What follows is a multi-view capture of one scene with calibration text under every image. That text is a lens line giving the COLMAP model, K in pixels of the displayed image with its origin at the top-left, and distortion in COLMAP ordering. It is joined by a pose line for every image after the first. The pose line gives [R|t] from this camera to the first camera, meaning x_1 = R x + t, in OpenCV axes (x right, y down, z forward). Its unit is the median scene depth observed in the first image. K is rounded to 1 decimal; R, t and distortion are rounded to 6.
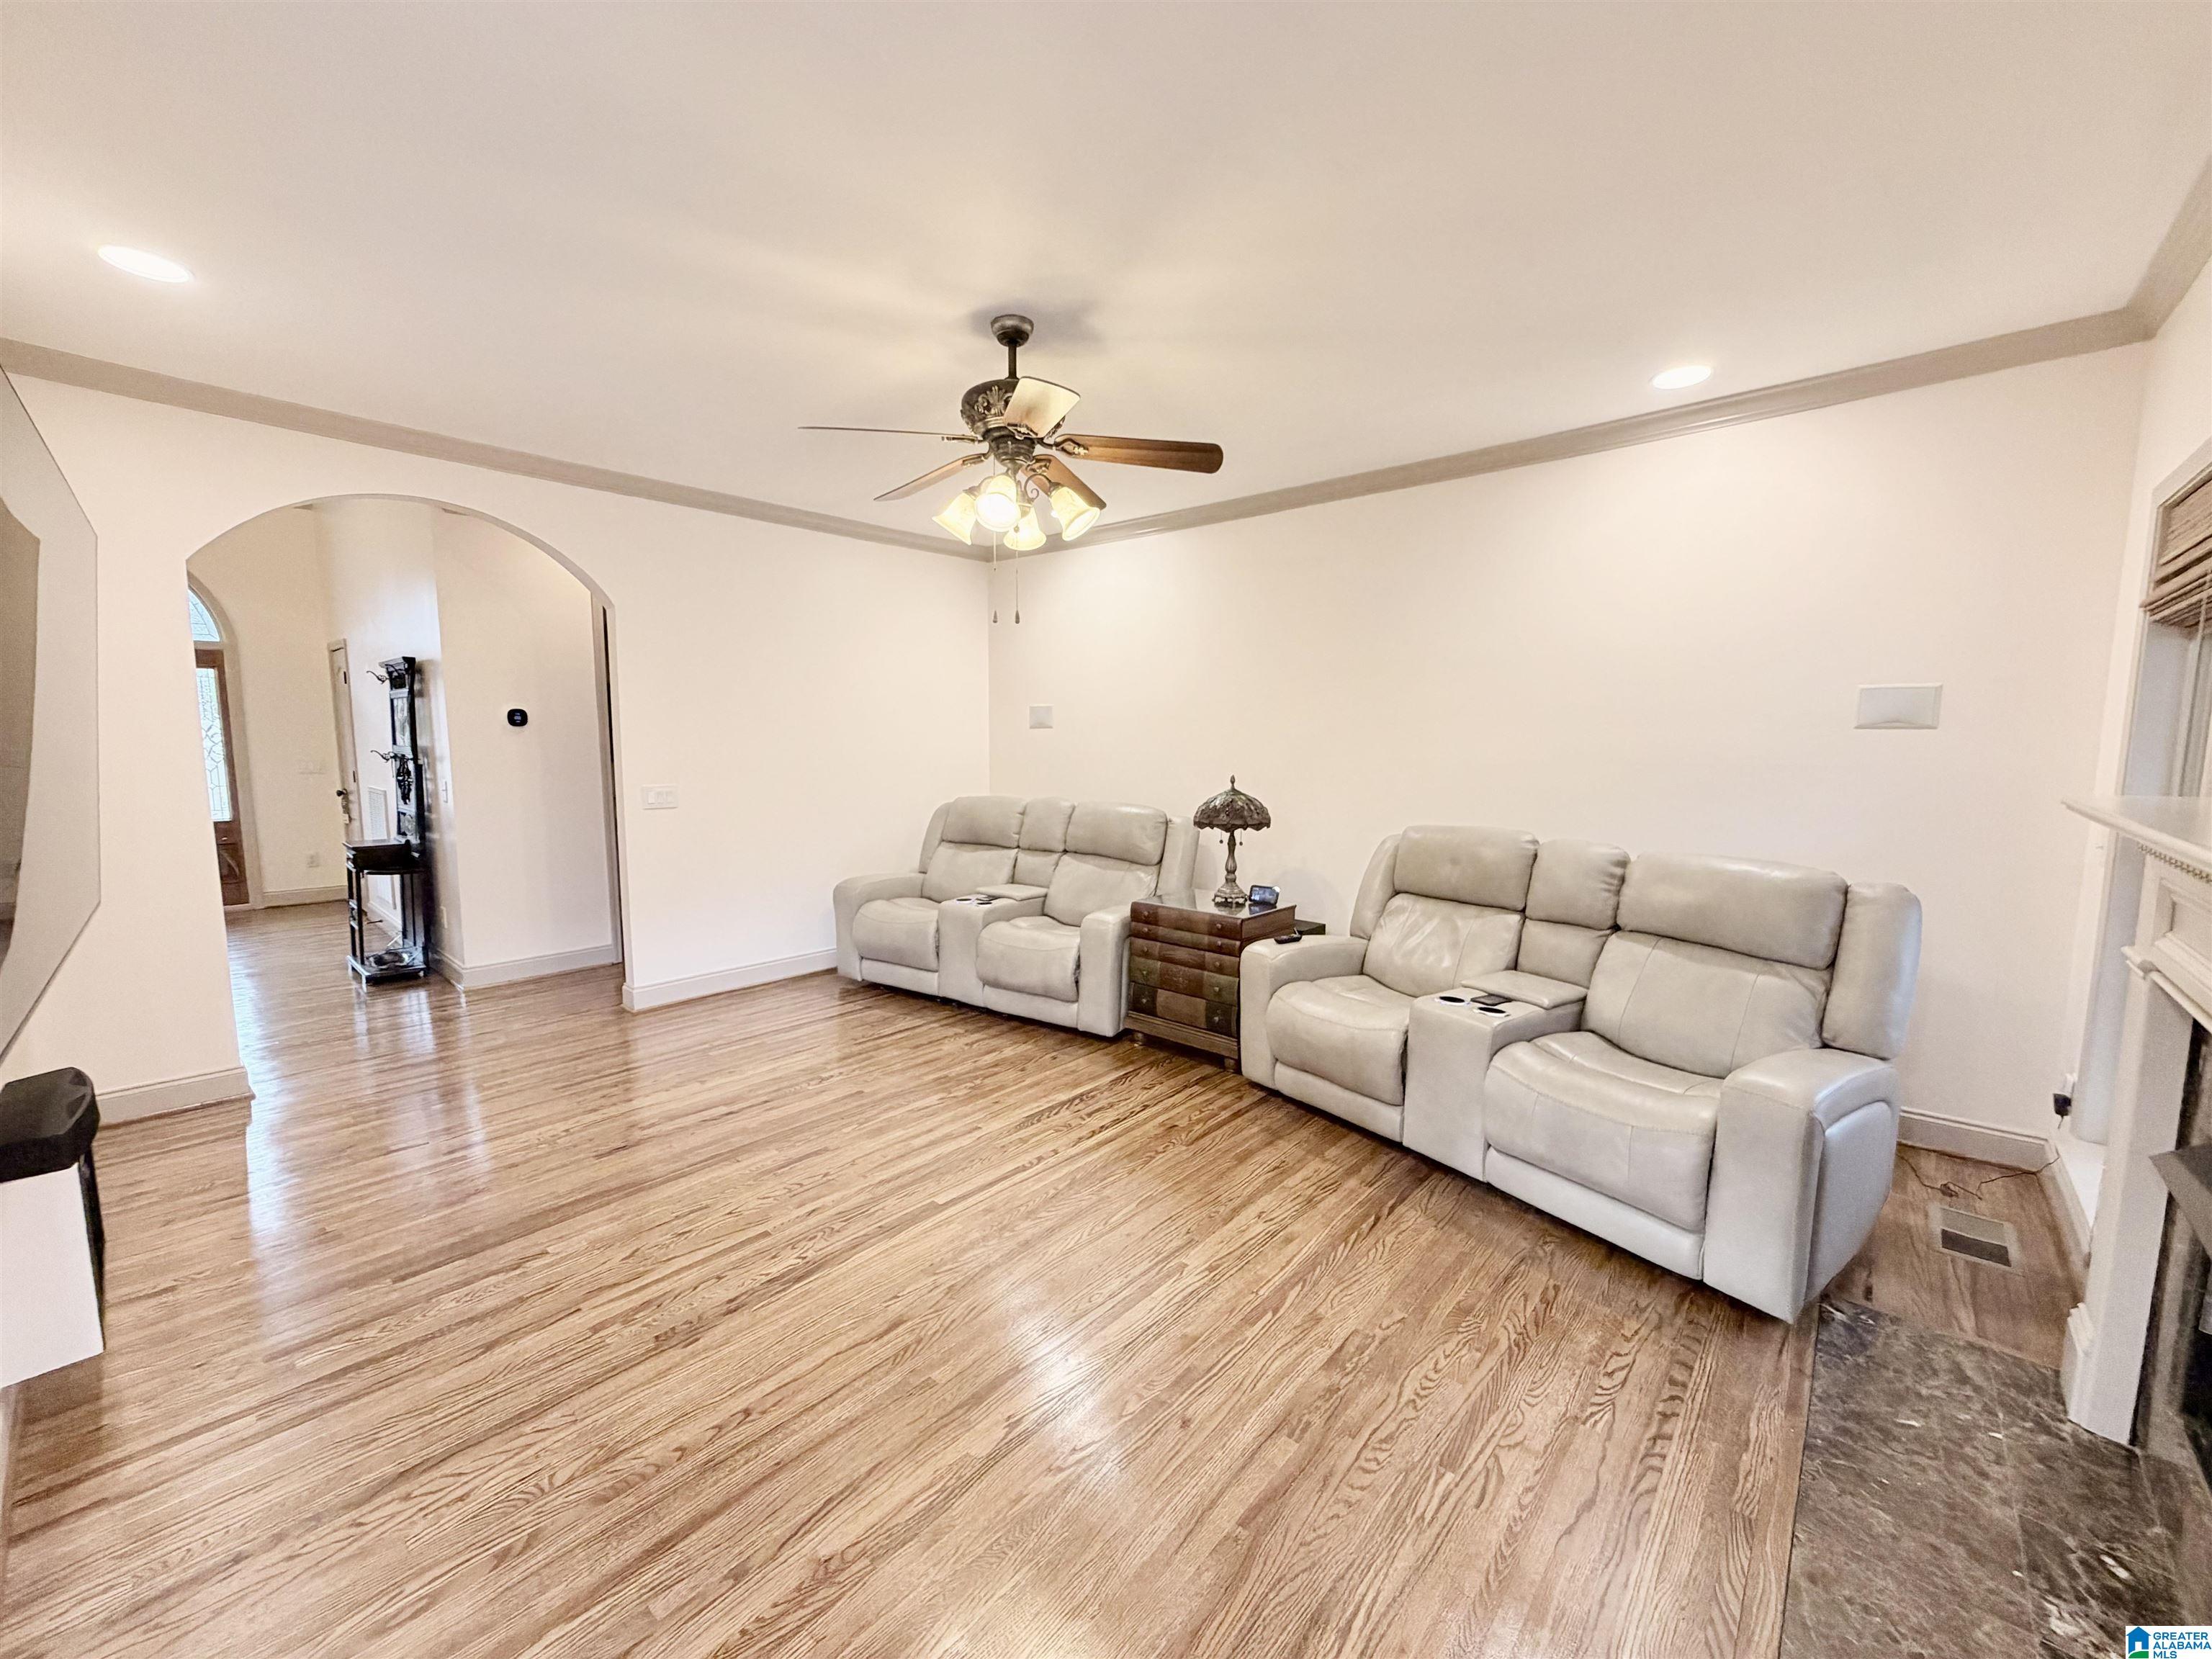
lens RADIAL K [[882.0, 0, 1106.8], [0, 882.0, 832.2], [0, 0, 1]] dist [0.001592, 0.000240]
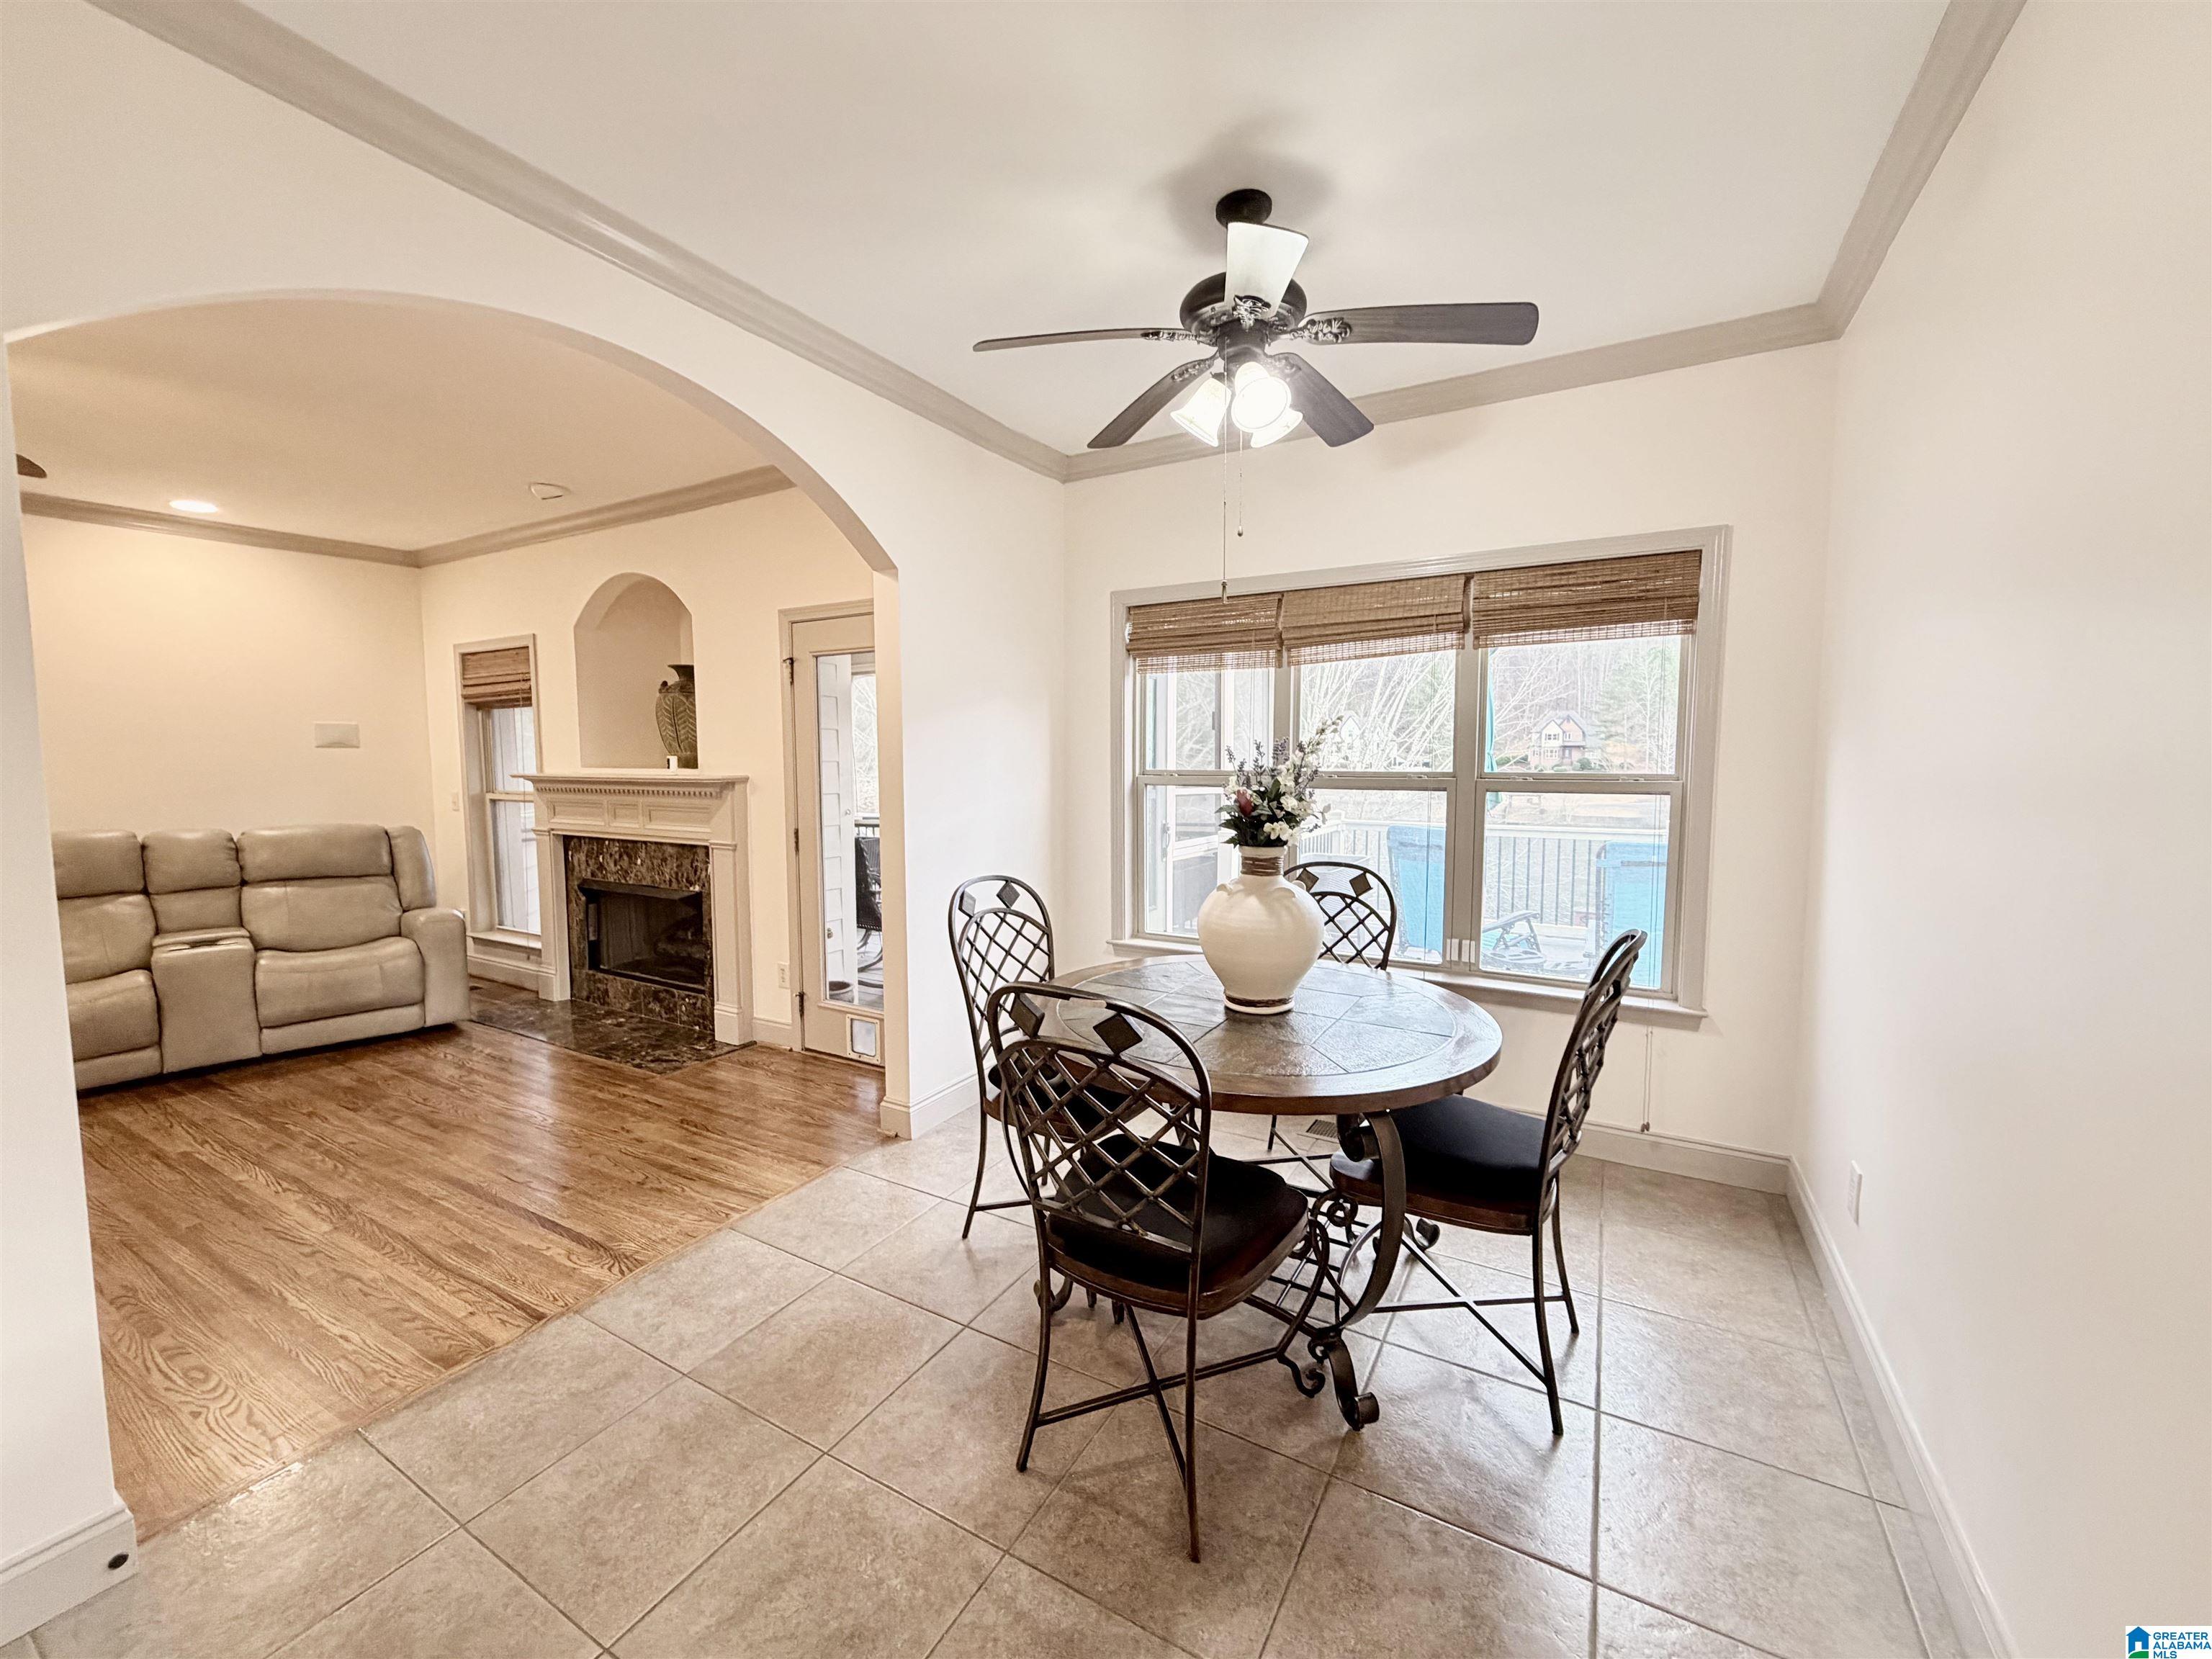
lens RADIAL K [[882.0, 0, 1101.7], [0, 882.0, 820.7], [0, 0, 1]] dist [0.001592, 0.000240]
pose [[-0.201802, -0.075853, 0.976485, -1.061313], [0.112771, 0.988566, 0.100097, 0.019095], [-0.972912, 0.130319, -0.190941, -0.106058]]
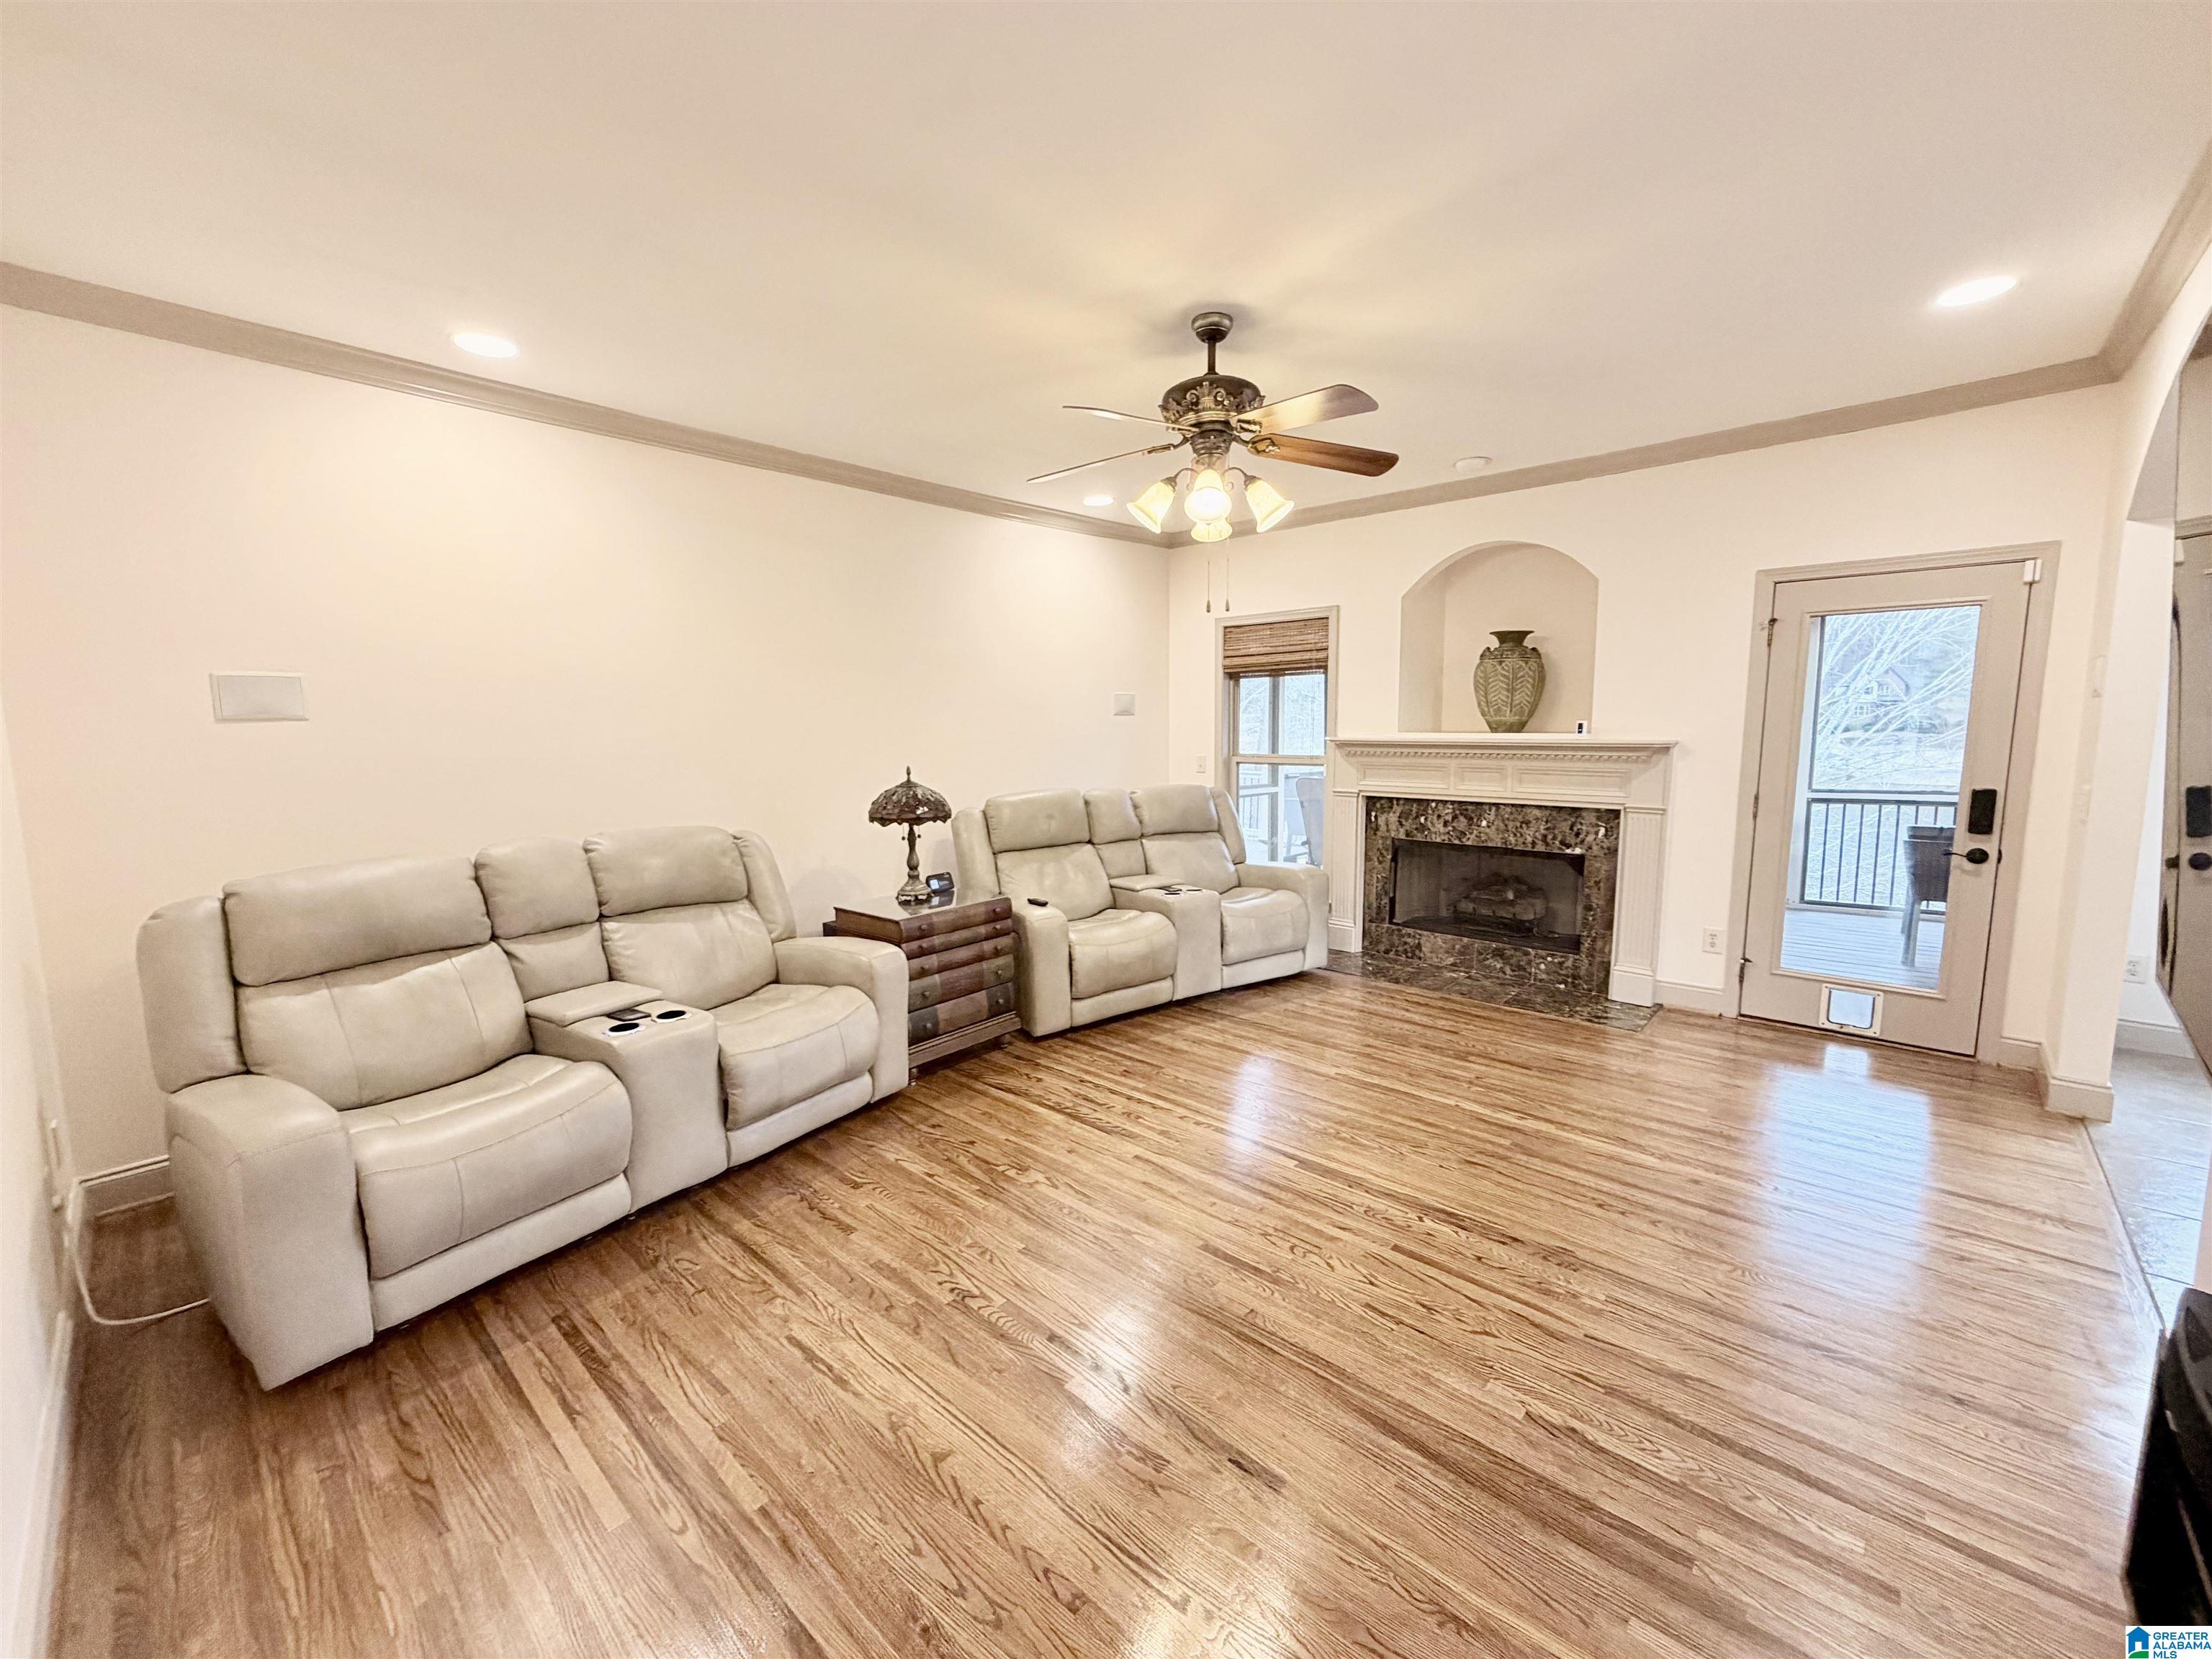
lens RADIAL K [[882.0, 0, 1099.1], [0, 882.0, 826.0], [0, 0, 1]] dist [0.001592, 0.000240]
pose [[0.016132, -0.124088, 0.992140, -0.996210], [0.123913, 0.984868, 0.121163, -0.112872], [-0.992162, 0.120985, 0.031265, 0.963892]]
